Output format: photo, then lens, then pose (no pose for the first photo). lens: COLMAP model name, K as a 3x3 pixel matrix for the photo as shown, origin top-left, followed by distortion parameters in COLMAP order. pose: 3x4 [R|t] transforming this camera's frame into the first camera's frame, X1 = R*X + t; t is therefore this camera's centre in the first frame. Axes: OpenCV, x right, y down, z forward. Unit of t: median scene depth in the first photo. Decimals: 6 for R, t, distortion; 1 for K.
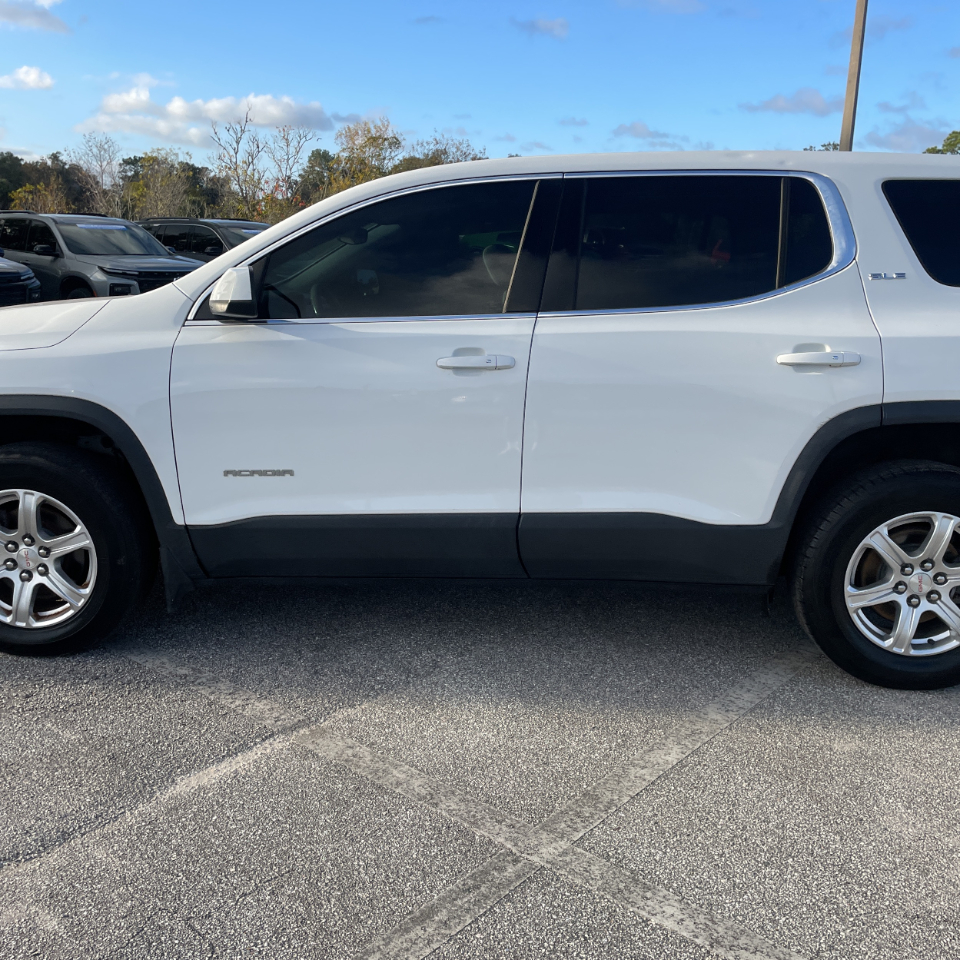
lens RADIAL K [[959.9, 0, 464.6], [0, 959.9, 479.7], [0, 0, 1]] dist [0.101916, -0.143474]
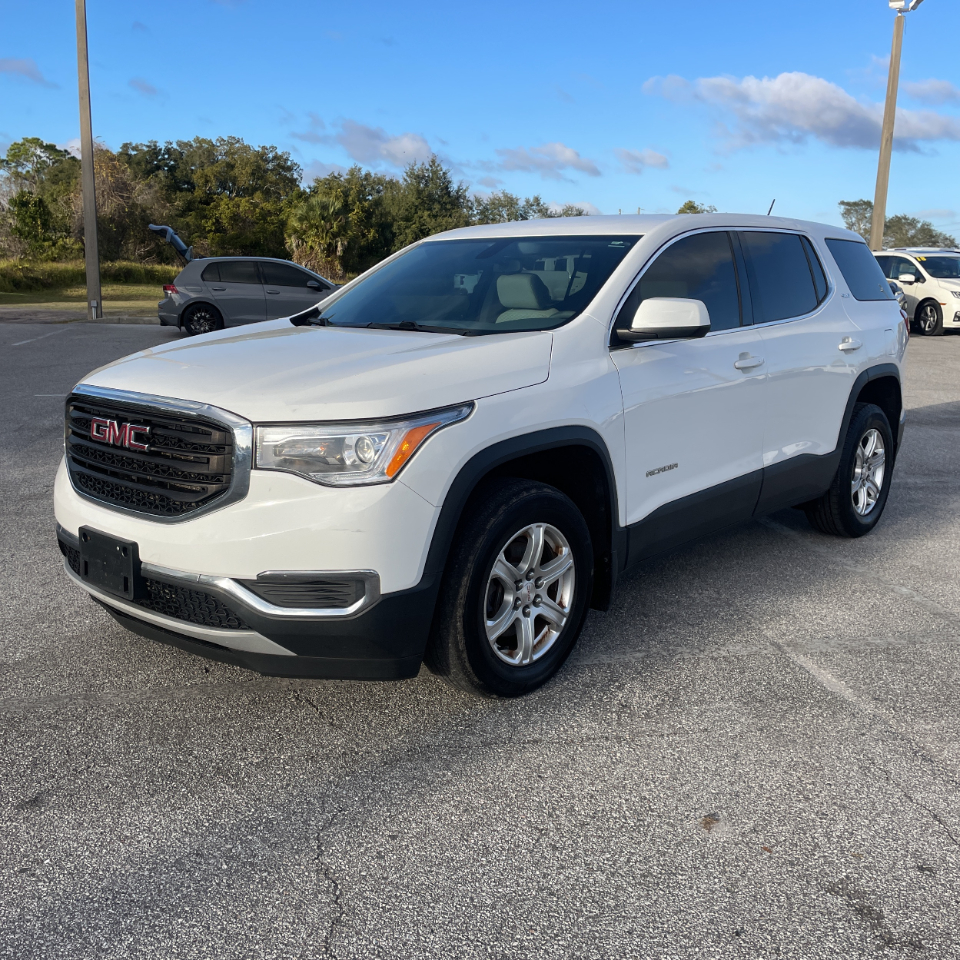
lens RADIAL K [[959.9, 0, 464.6], [0, 959.9, 479.7], [0, 0, 1]] dist [0.101916, -0.143474]
pose [[0.637183, -0.161555, 0.753590, -1.255594], [0.168564, 0.983323, 0.068280, -0.116191], [-0.752053, 0.083522, 0.653789, 0.401785]]
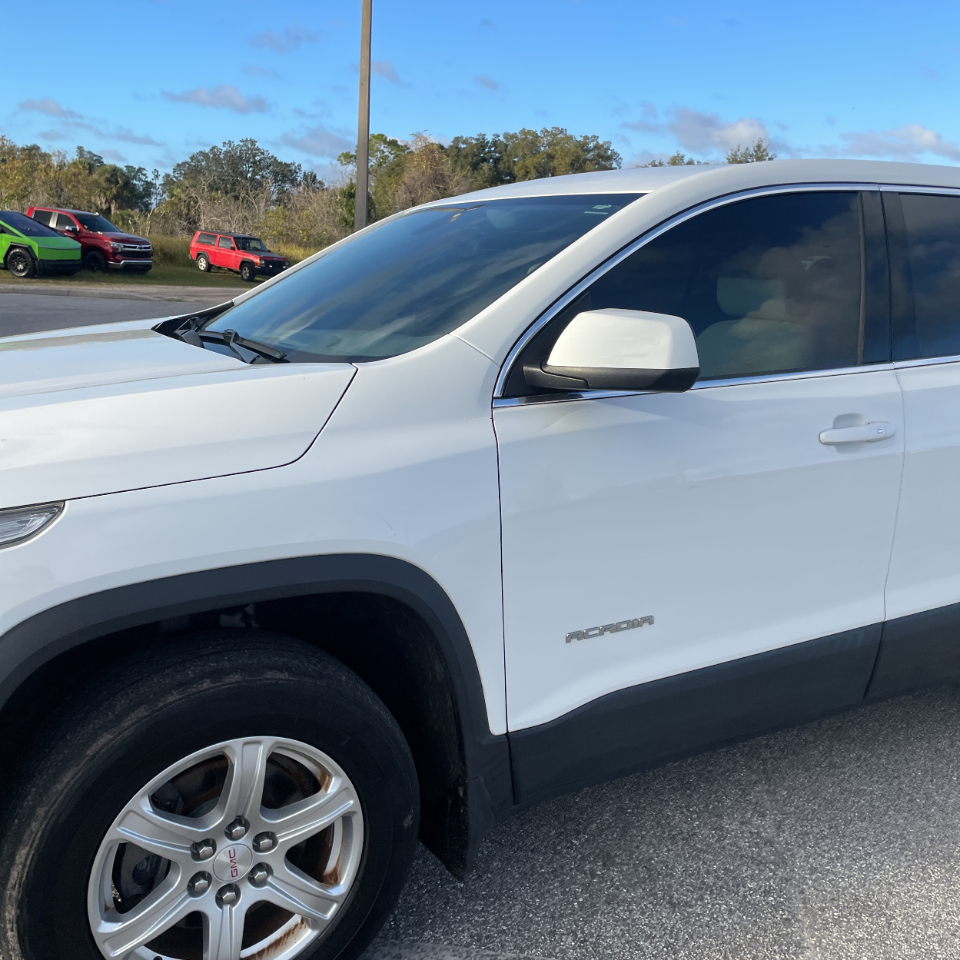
lens RADIAL K [[959.9, 0, 464.6], [0, 959.9, 479.7], [0, 0, 1]] dist [0.101916, -0.143474]
pose [[0.850432, -0.097194, 0.517029, -0.611282], [0.092634, 0.995096, 0.034697, -0.135313], [-0.517866, 0.018387, 0.855264, 0.495383]]
